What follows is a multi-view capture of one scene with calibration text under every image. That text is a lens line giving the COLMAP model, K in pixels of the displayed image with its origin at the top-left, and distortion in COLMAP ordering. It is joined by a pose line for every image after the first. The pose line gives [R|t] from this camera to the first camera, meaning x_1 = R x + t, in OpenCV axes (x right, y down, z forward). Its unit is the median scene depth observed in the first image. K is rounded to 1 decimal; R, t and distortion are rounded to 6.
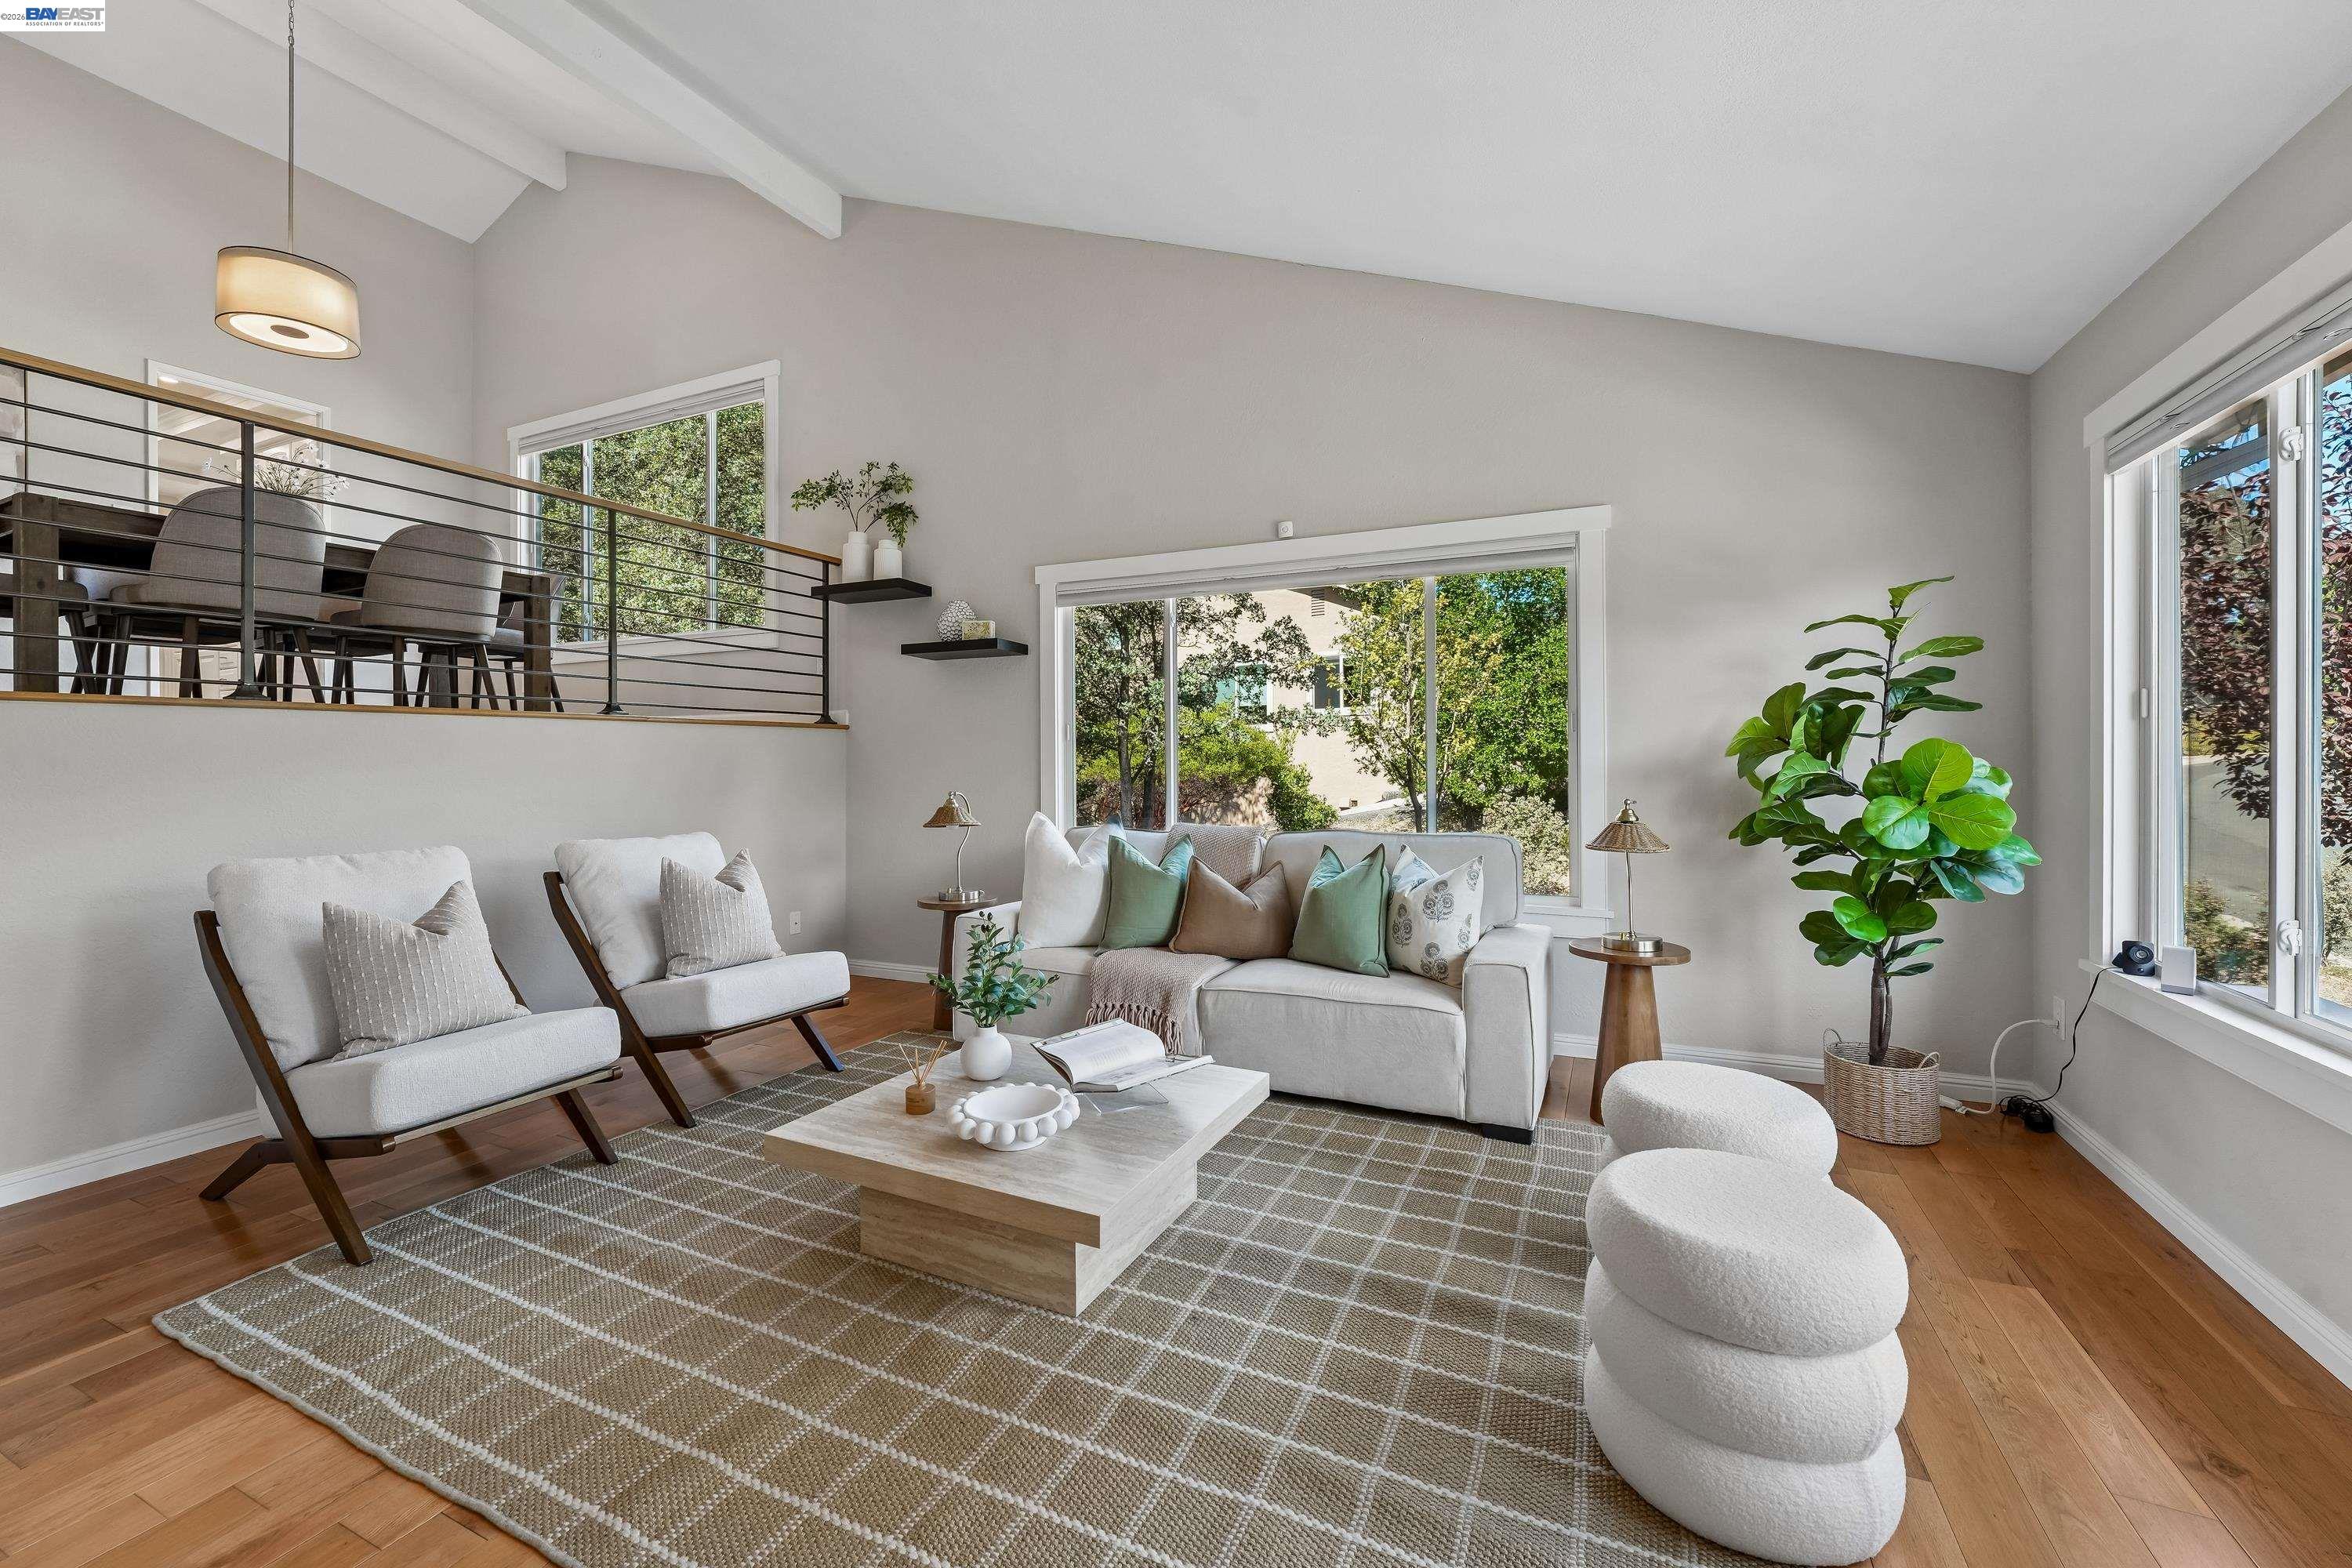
lens RADIAL K [[950.4, 0, 1168.6], [0, 950.4, 759.7], [0, 0, 1]] dist [-0.010187, 0.000020]
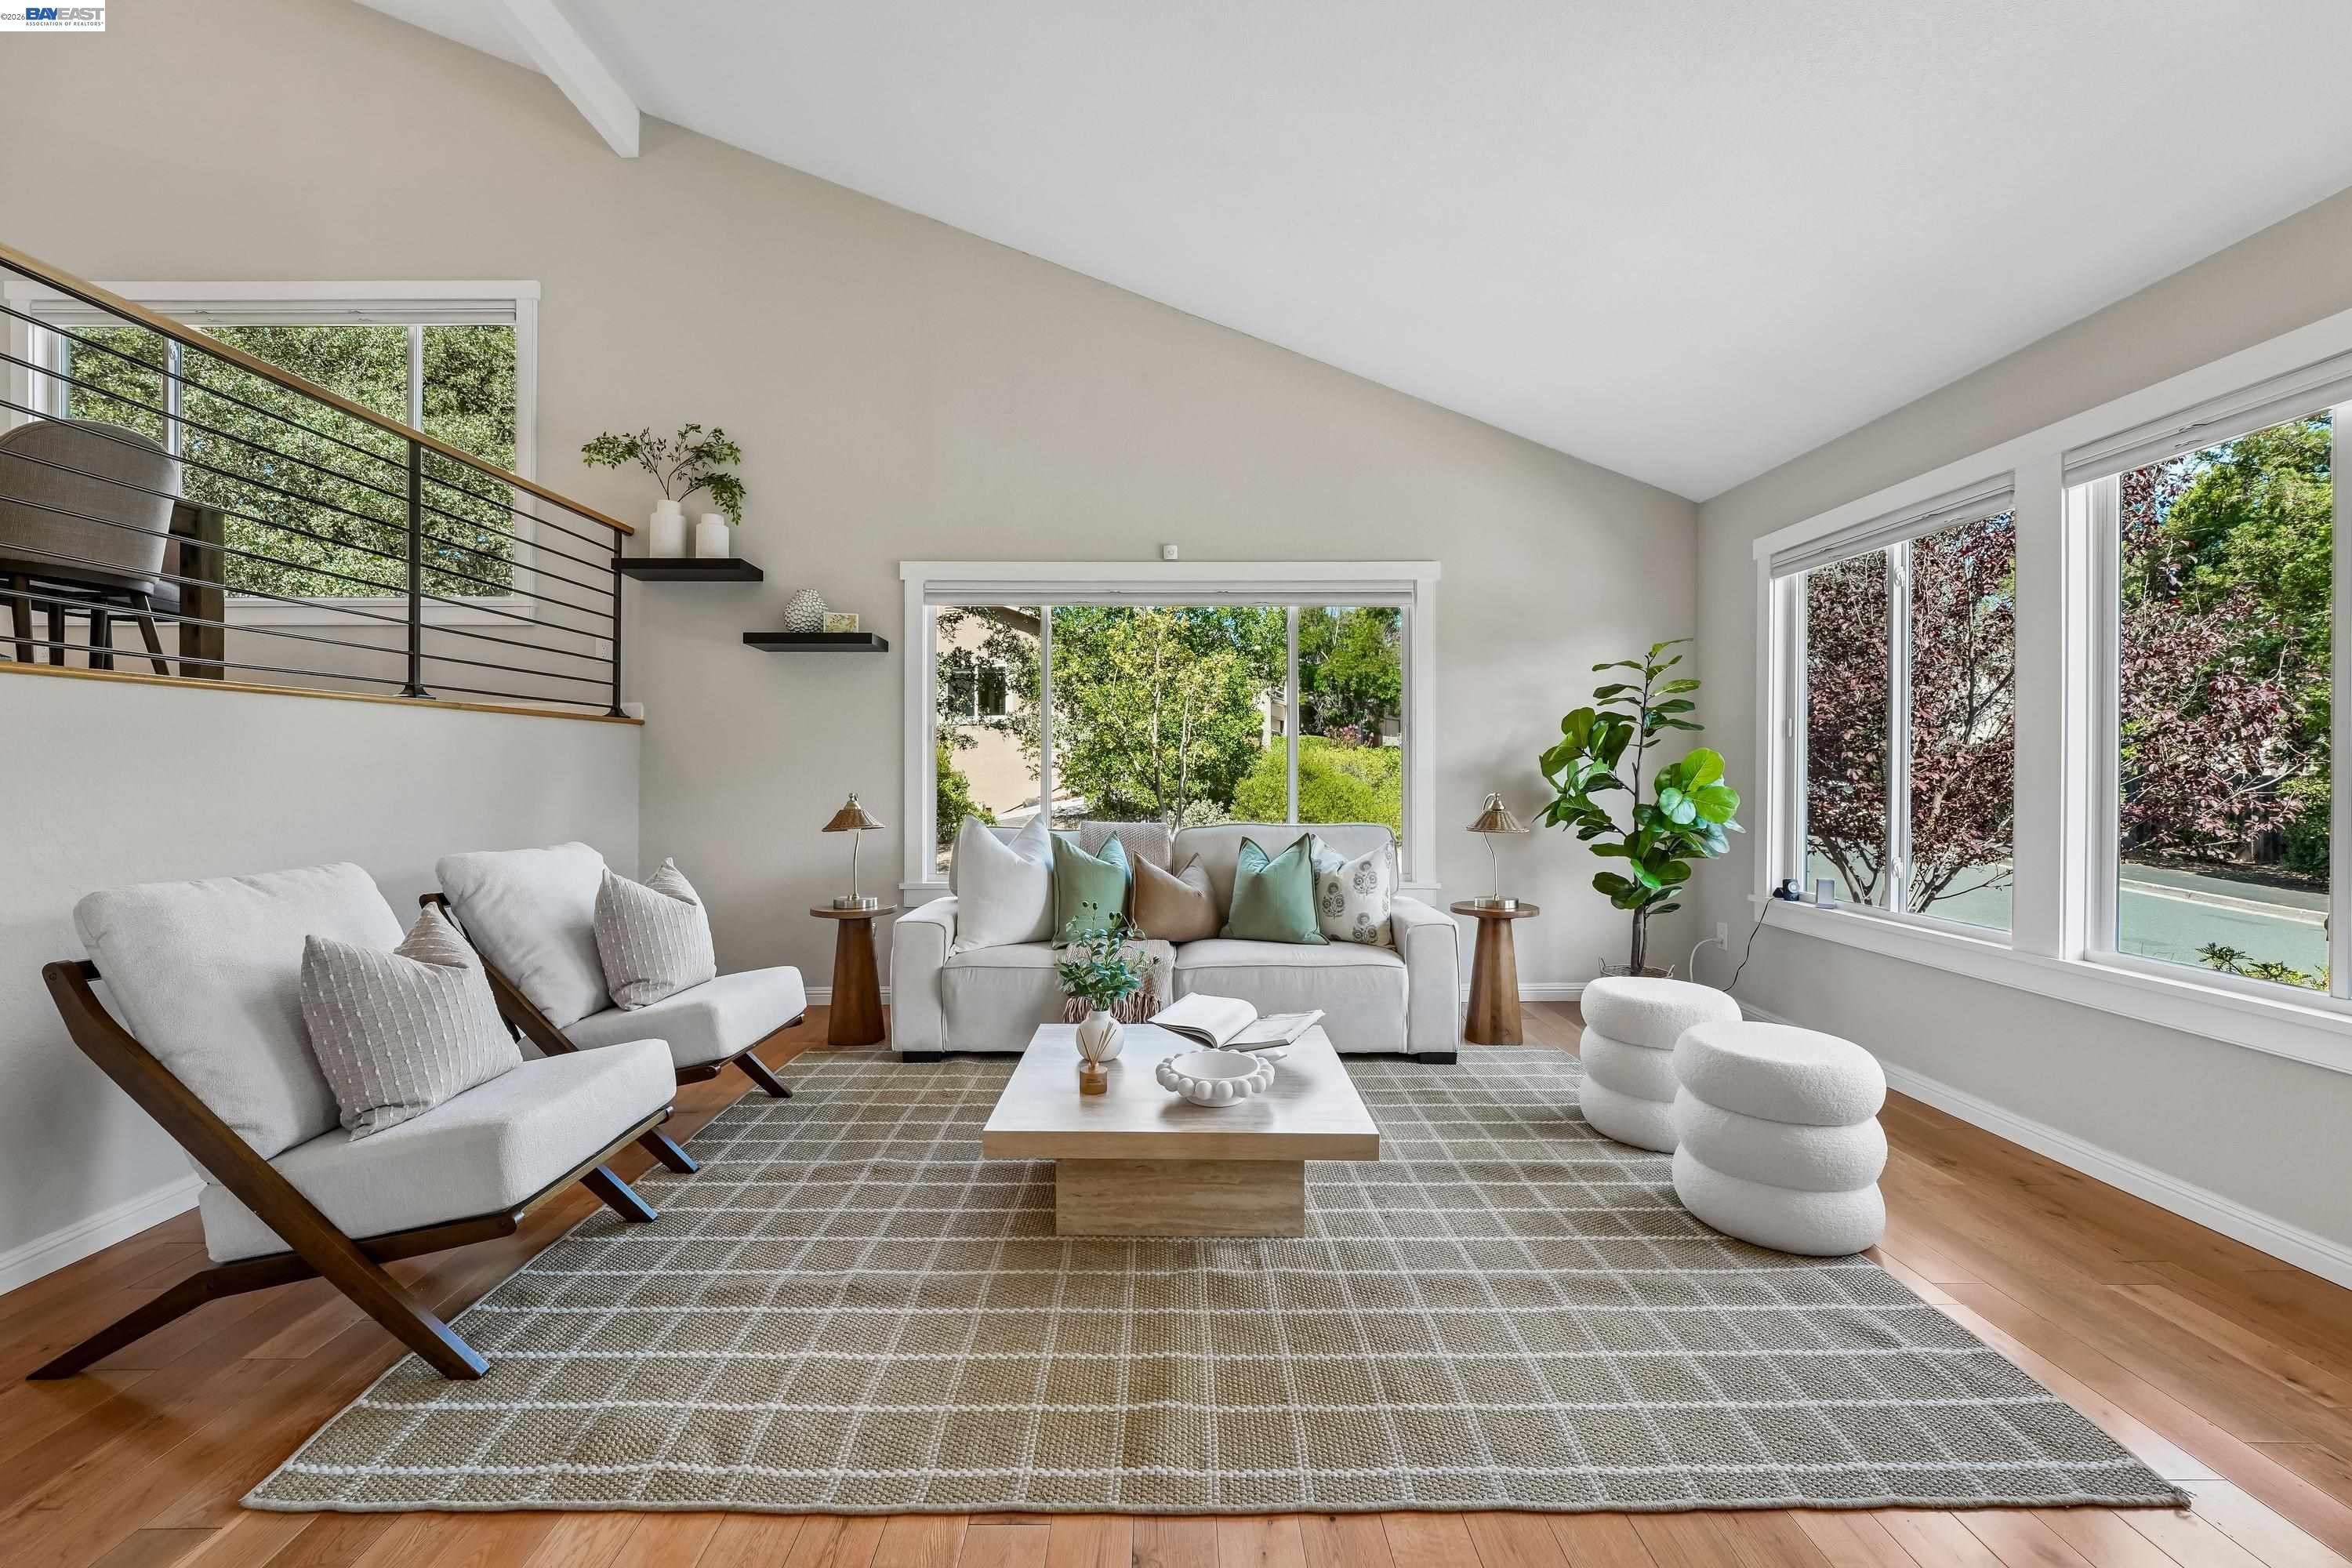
lens RADIAL K [[949.9, 0, 1161.6], [0, 949.9, 769.8], [0, 0, 1]] dist [-0.010624, 0.000249]
pose [[0.903006, 0.004463, 0.429604, -0.464190], [-0.004678, 0.999989, -0.000555, 0.012322], [-0.429602, -0.001508, 0.903017, 0.019259]]
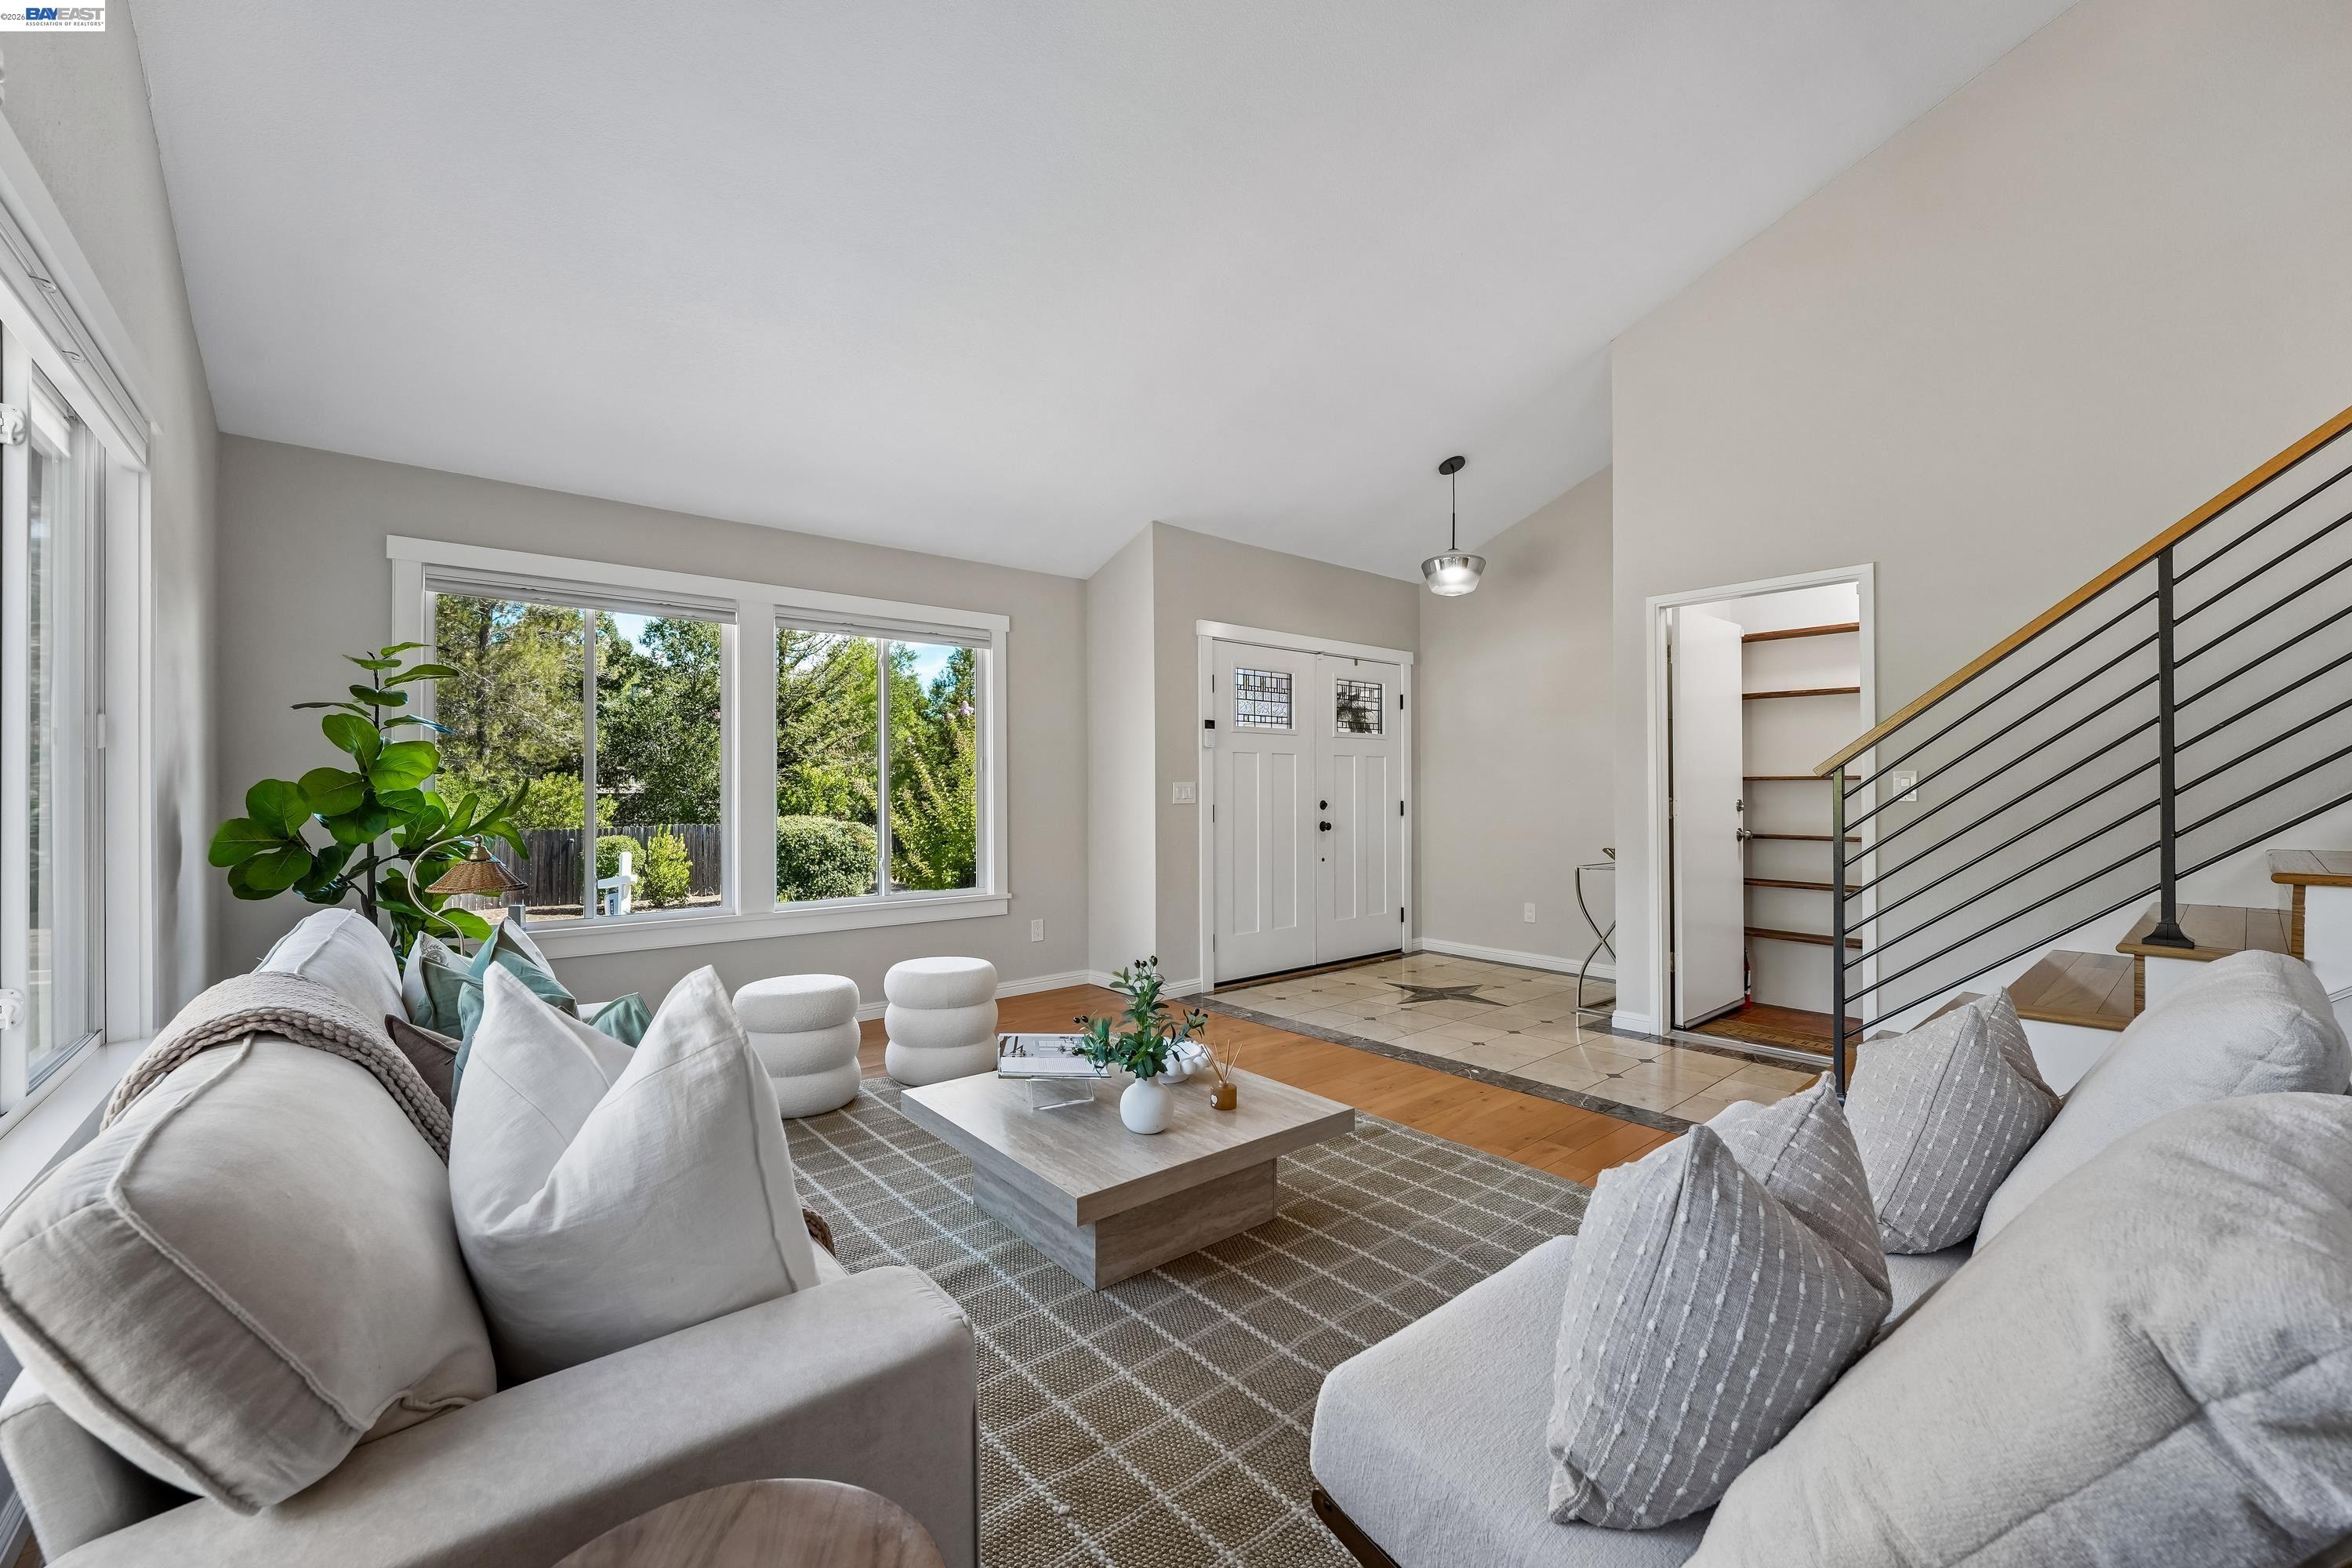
lens RADIAL K [[939.5, 0, 1165.1], [0, 939.5, 790.4], [0, 0, 1]] dist [-0.009978, 0.000283]
pose [[-0.911877, 0.004383, 0.410441, -0.467504], [0.004027, 0.999990, -0.001730, 0.002954], [-0.410445, 0.000075, -0.911886, 1.462163]]
